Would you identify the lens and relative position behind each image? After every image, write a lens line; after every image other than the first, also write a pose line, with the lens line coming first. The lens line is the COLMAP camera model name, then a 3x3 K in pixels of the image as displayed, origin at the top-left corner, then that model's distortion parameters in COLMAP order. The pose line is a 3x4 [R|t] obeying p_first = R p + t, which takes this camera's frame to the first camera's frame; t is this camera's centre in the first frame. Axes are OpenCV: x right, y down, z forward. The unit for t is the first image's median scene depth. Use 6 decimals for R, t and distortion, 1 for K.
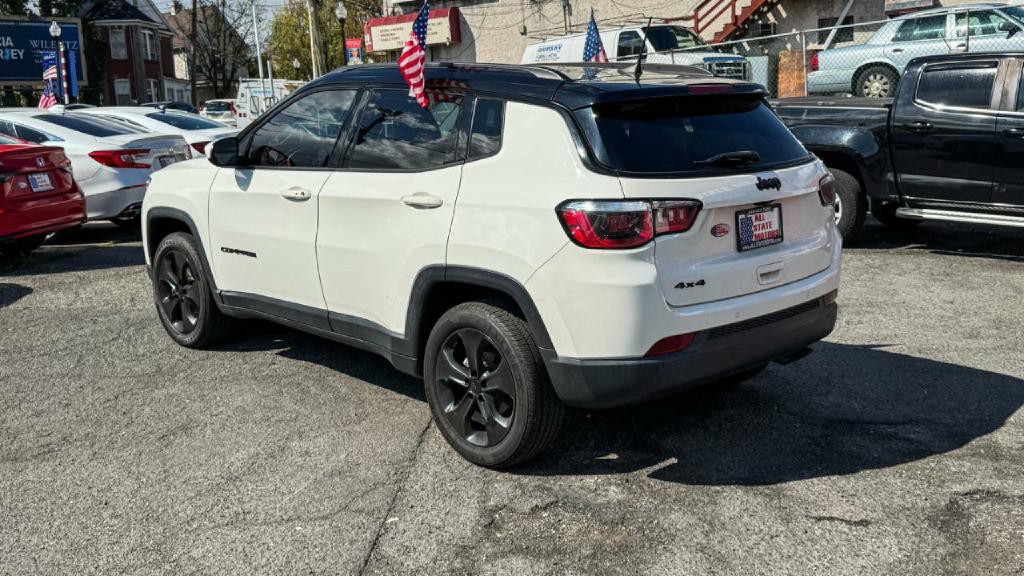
lens RADIAL K [[1025.8, 0, 508.4], [0, 1025.8, 290.5], [0, 0, 1]] dist [0.042902, 0.000000]
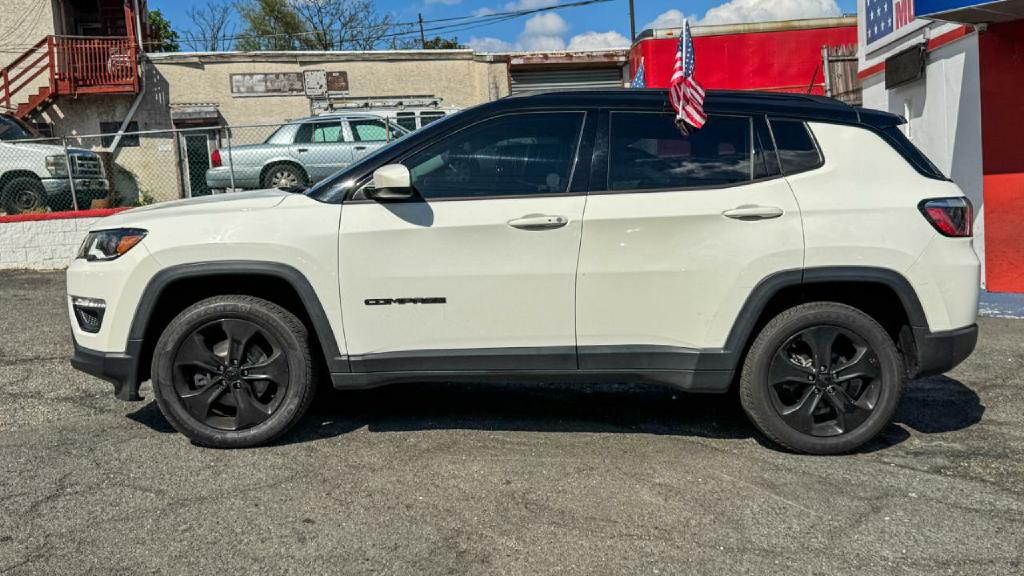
lens RADIAL K [[1025.7, 0, 510.9], [0, 1025.7, 290.2], [0, 0, 1]] dist [0.054311, 0.000000]
pose [[0.675573, -0.051775, 0.735473, -0.745085], [0.137192, 0.988938, -0.056400, 0.011139], [-0.724417, 0.139003, 0.675202, 0.351861]]
